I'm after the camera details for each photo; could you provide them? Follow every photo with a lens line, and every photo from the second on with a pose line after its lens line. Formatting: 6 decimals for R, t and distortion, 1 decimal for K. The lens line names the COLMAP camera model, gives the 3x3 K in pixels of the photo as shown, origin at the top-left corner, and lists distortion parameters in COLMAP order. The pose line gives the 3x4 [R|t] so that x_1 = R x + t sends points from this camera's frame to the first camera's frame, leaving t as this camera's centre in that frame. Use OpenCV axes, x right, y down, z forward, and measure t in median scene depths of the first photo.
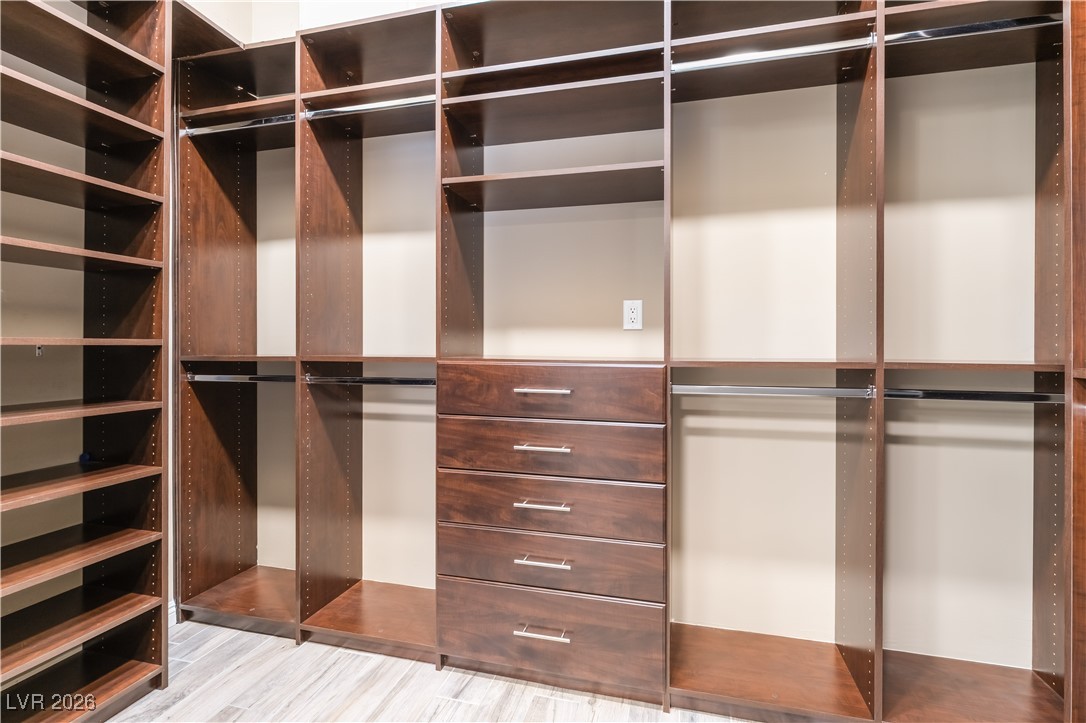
lens RADIAL K [[439.0, 0, 541.0], [0, 439.0, 341.0], [0, 0, 1]] dist [-0.000722, -0.000015]
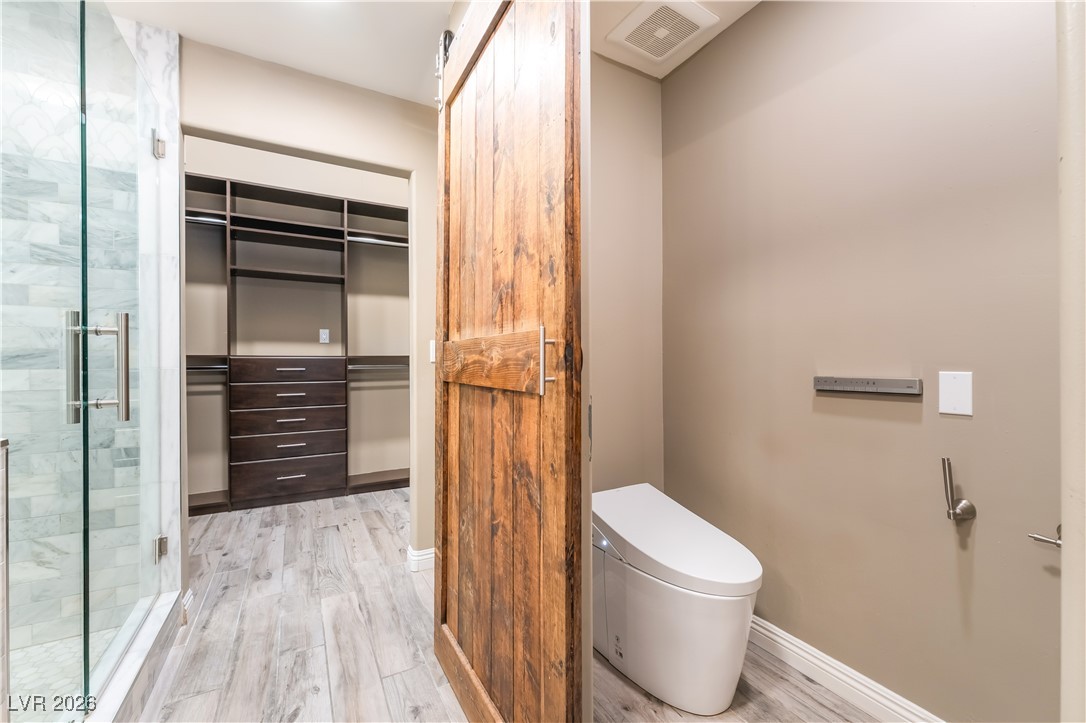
lens RADIAL K [[450.6, 0, 543.0], [0, 450.6, 361.5], [0, 0, 1]] dist [0.000258, 0.000211]
pose [[0.675641, -0.008651, 0.737180, -0.806408], [0.001211, 0.999943, 0.010624, 0.048885], [-0.737230, -0.006285, 0.675613, -1.482801]]
